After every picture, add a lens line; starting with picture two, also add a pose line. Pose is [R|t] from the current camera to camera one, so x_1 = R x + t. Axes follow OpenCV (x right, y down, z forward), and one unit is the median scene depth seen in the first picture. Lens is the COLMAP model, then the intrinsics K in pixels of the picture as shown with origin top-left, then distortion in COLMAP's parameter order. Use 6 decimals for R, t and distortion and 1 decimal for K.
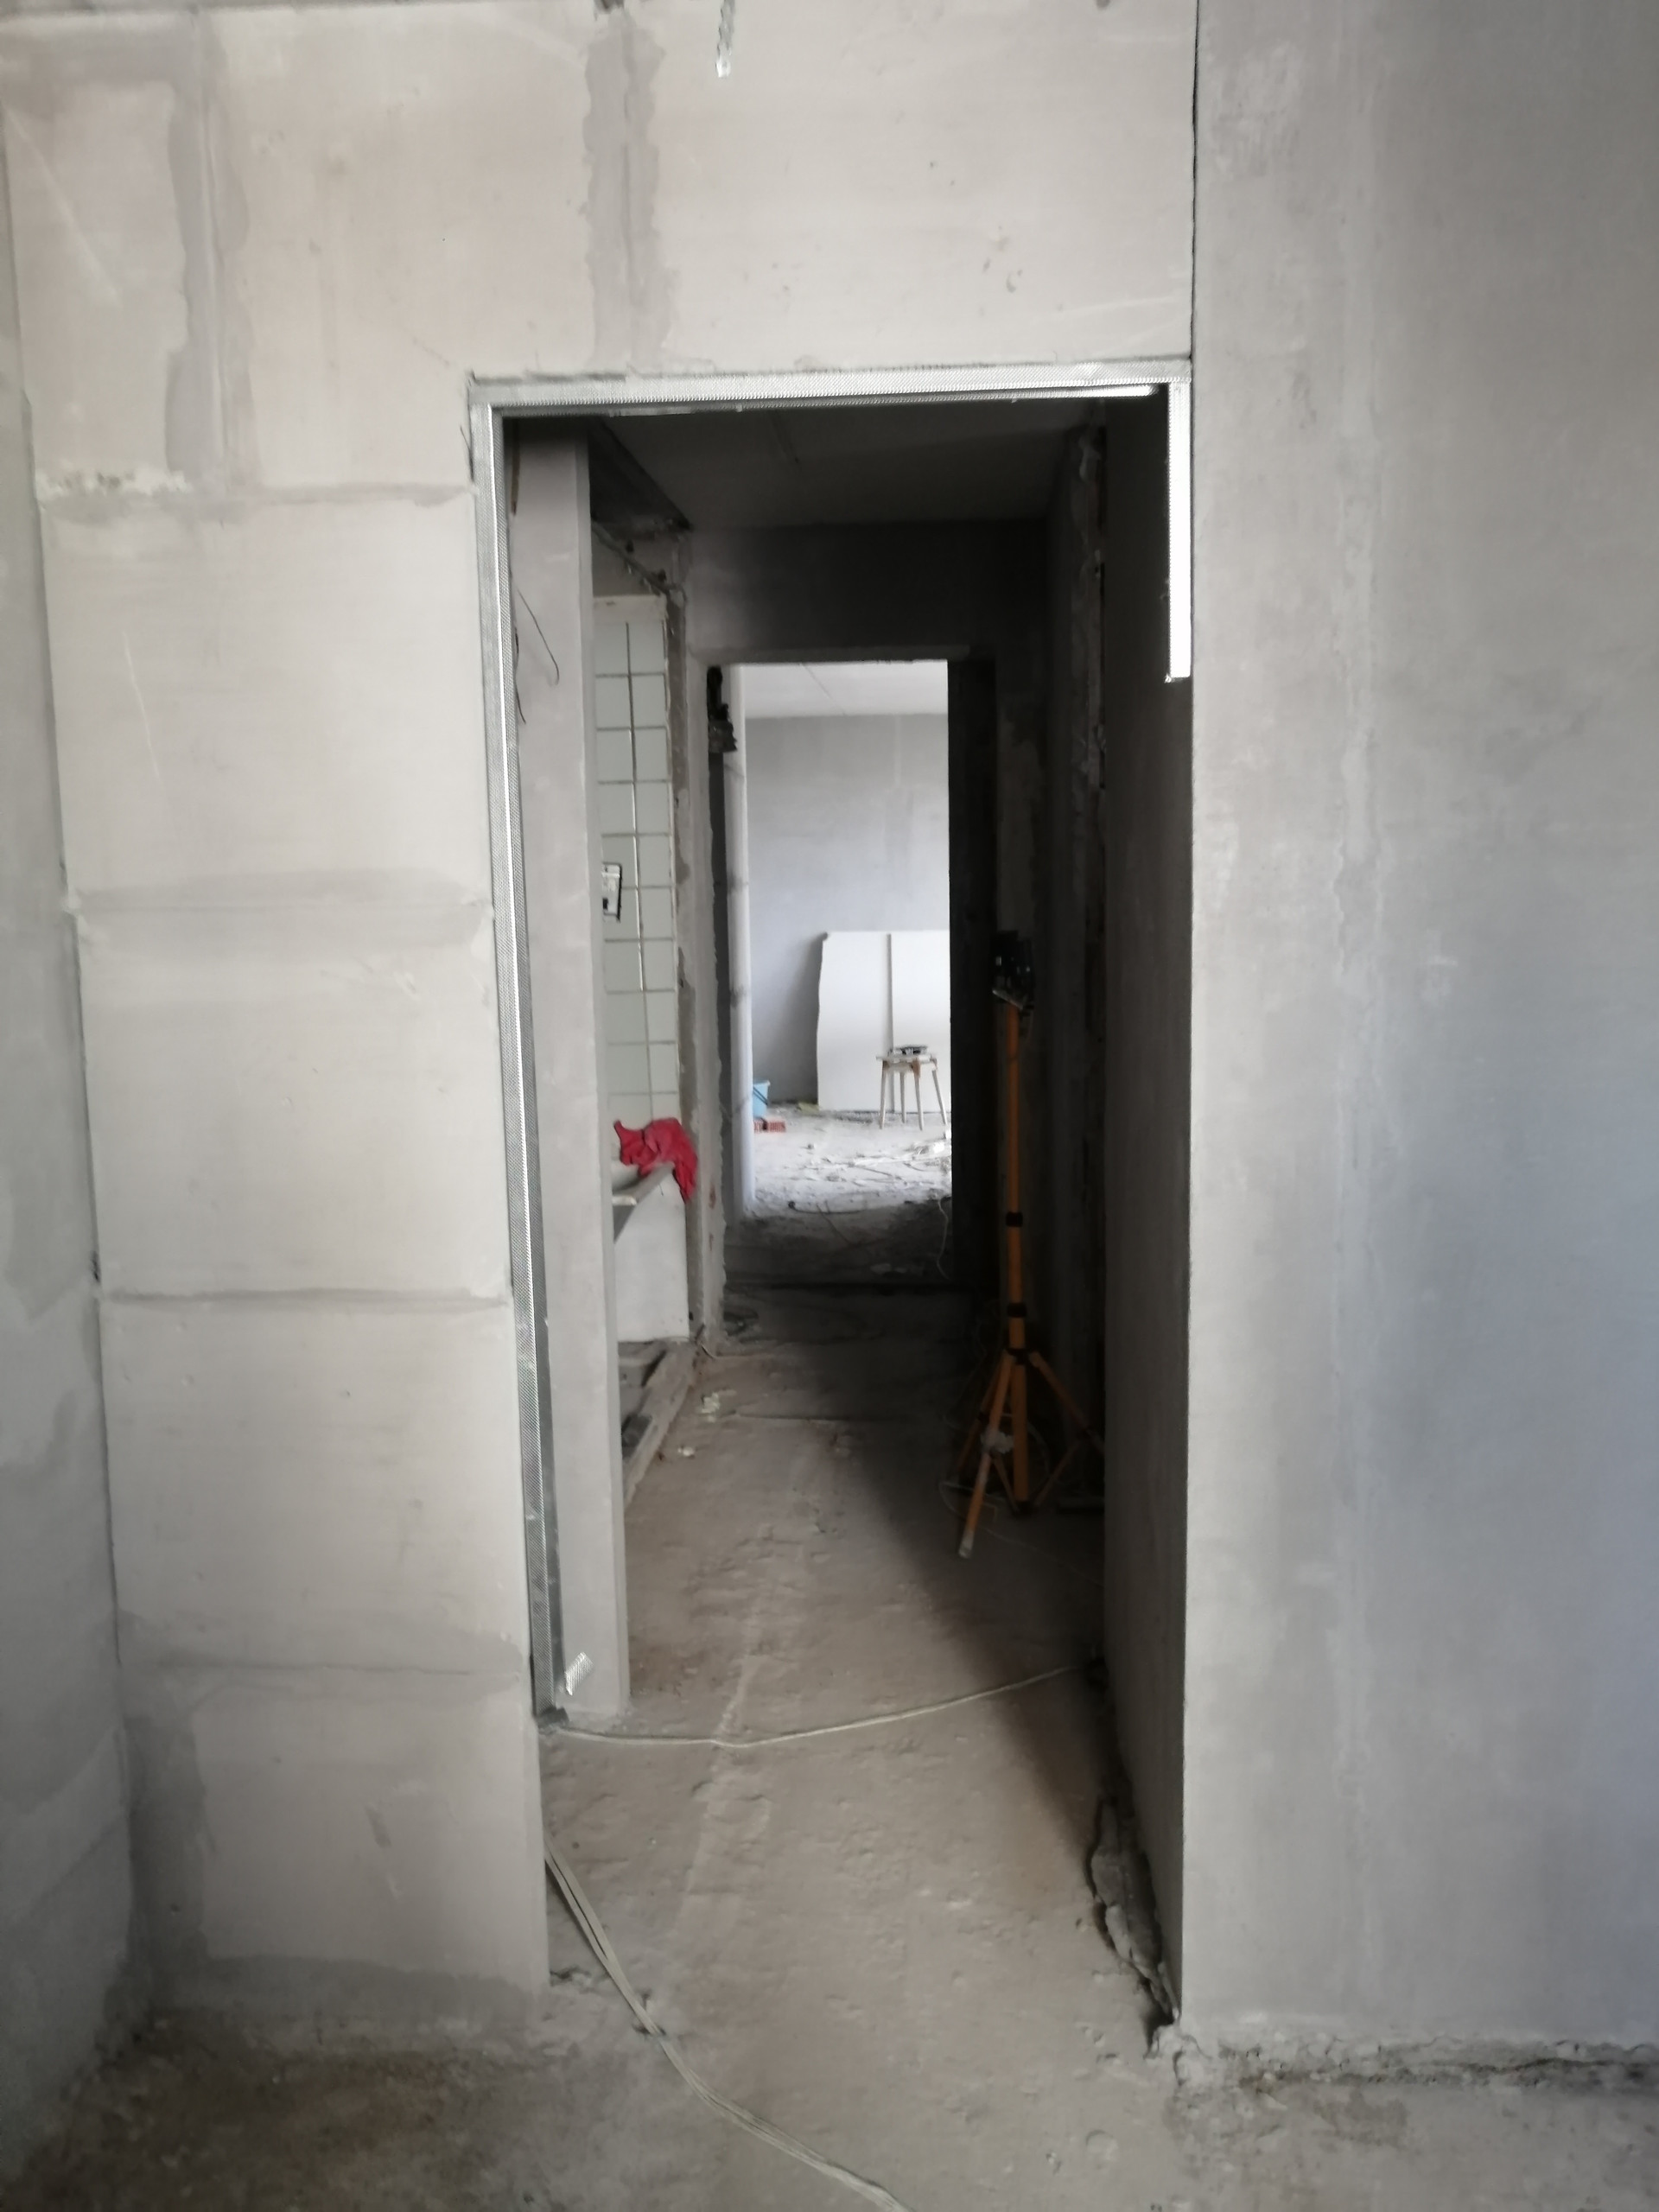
lens RADIAL K [[1758.9, 0, 825.9], [0, 1758.9, 1106.6], [0, 0, 1]] dist [-0.002162, 0.026824]
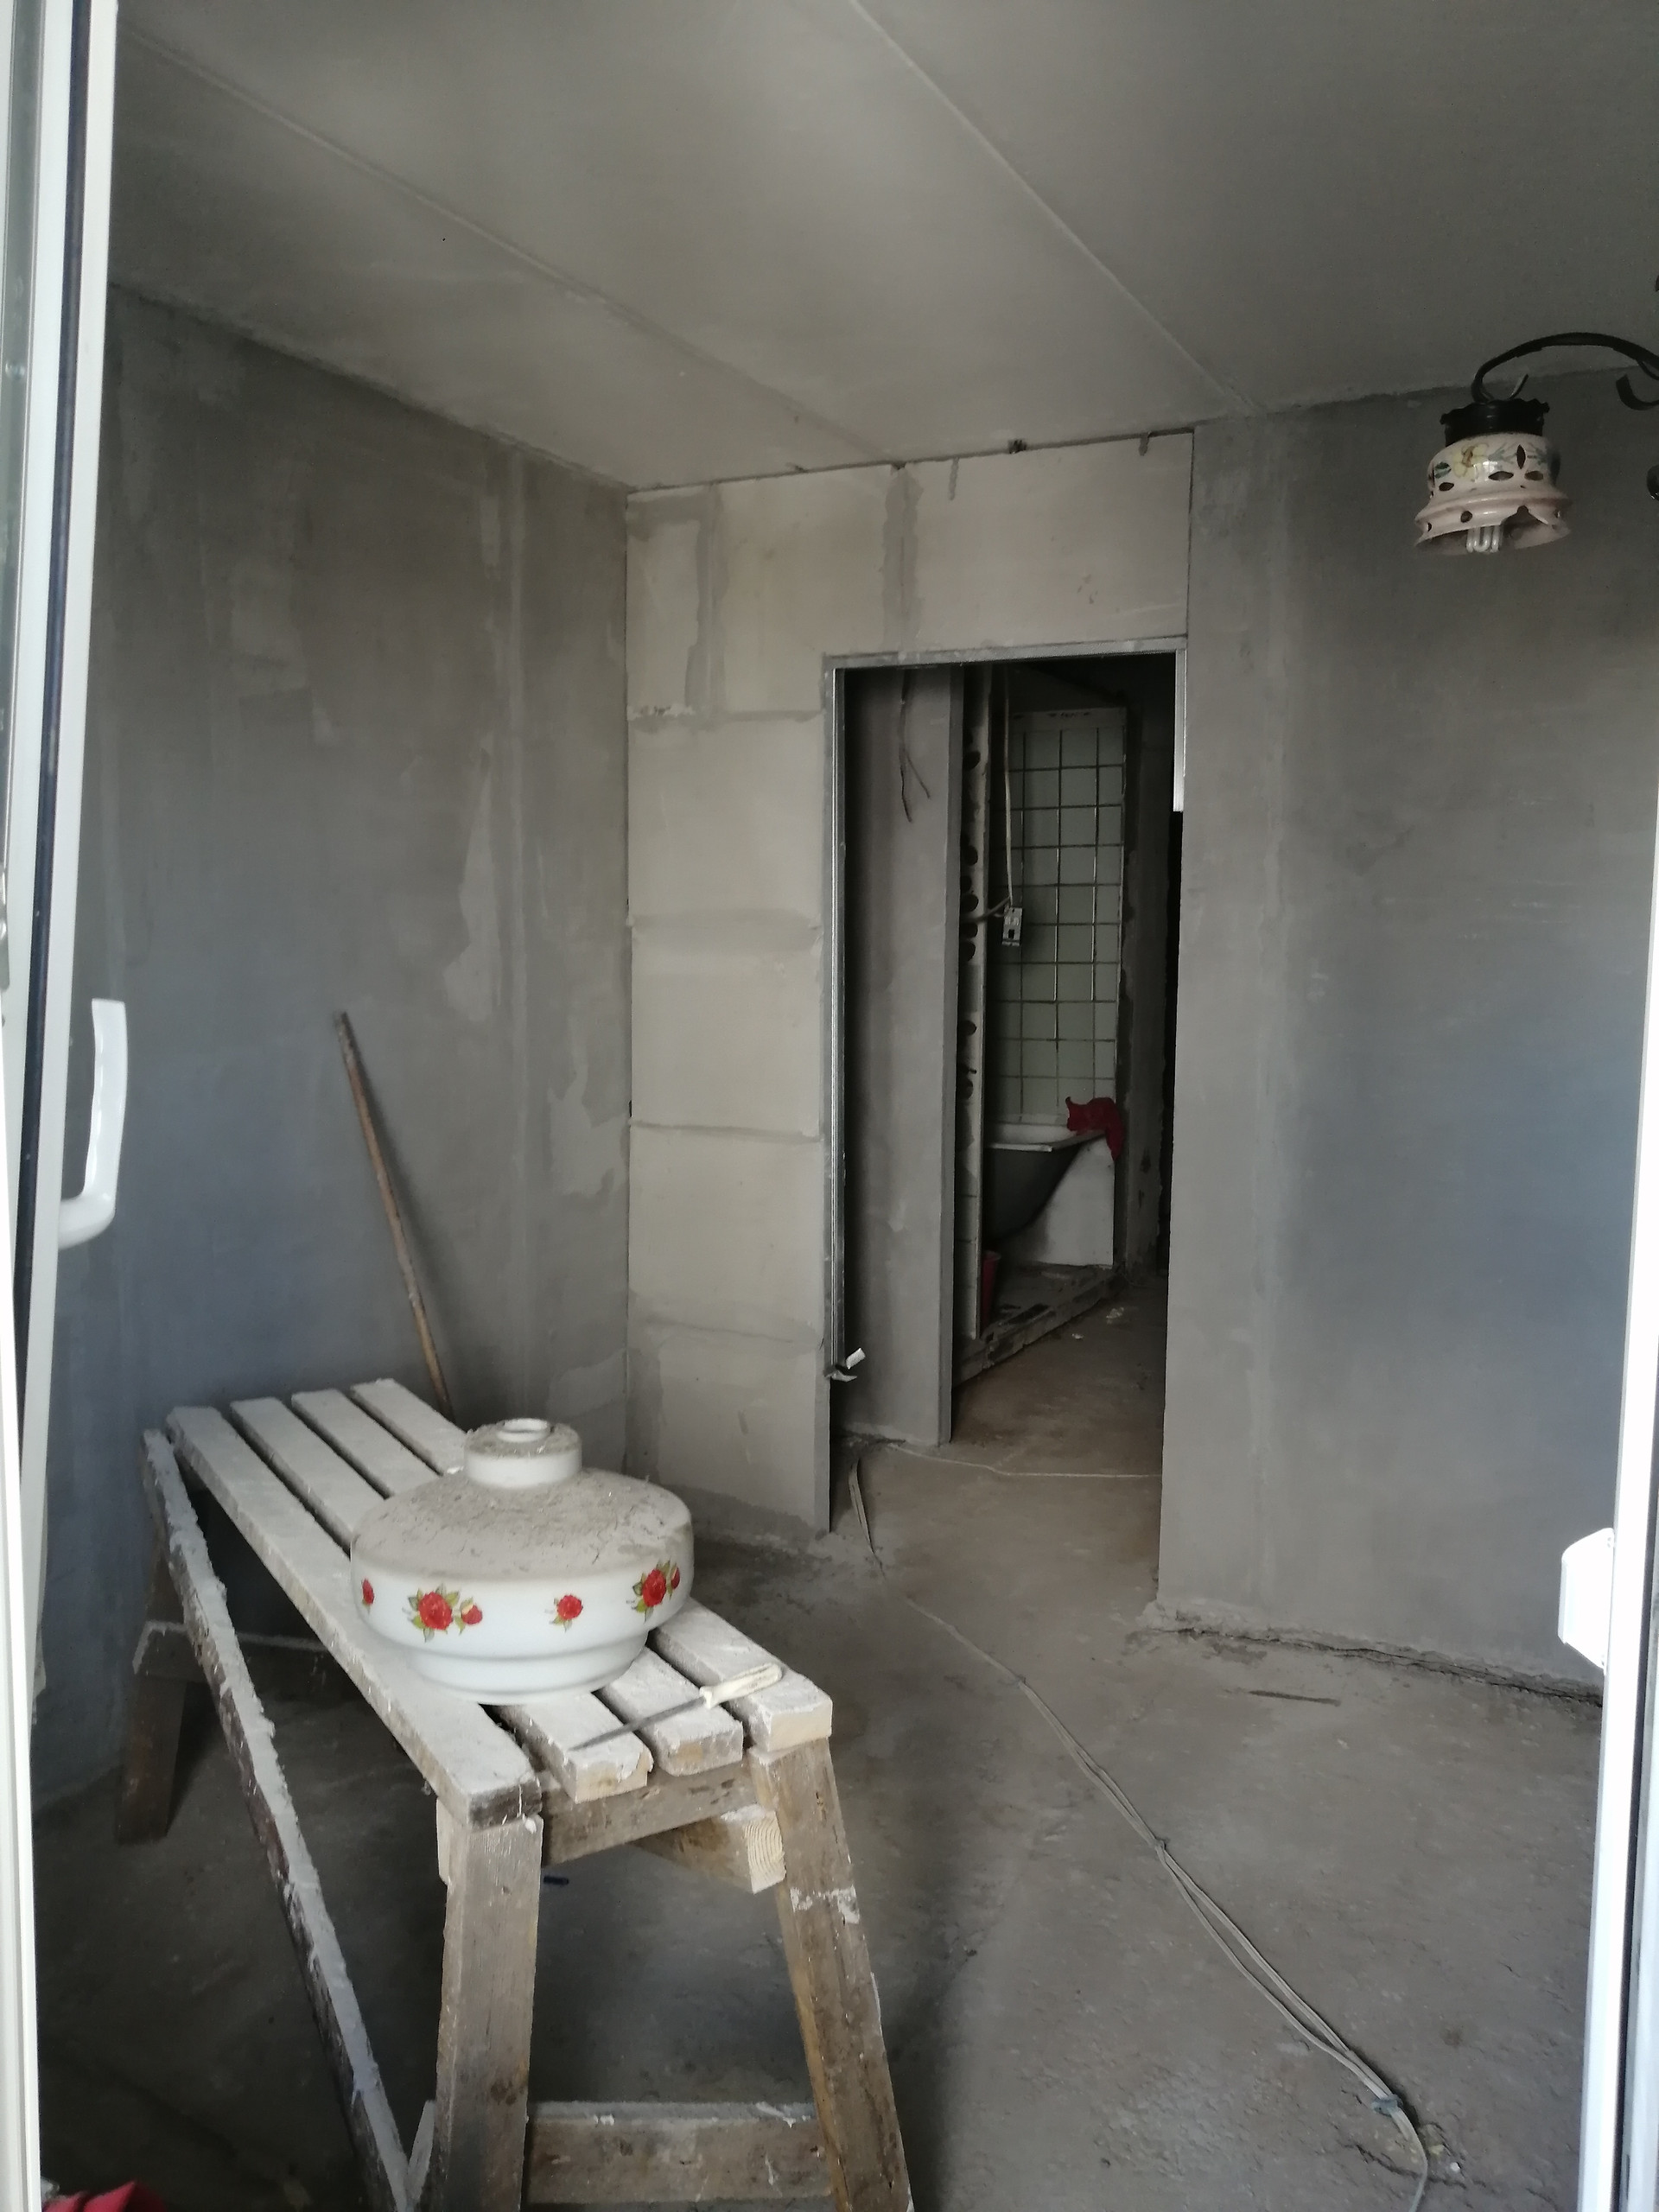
lens RADIAL K [[1758.9, 0, 830.5], [0, 1758.9, 1105.8], [0, 0, 1]] dist [-0.002162, 0.026824]
pose [[0.920220, 0.068370, -0.385385, 0.549683], [-0.076185, 0.997081, -0.005026, 0.083454], [0.383916, 0.033986, 0.922742, -0.721402]]
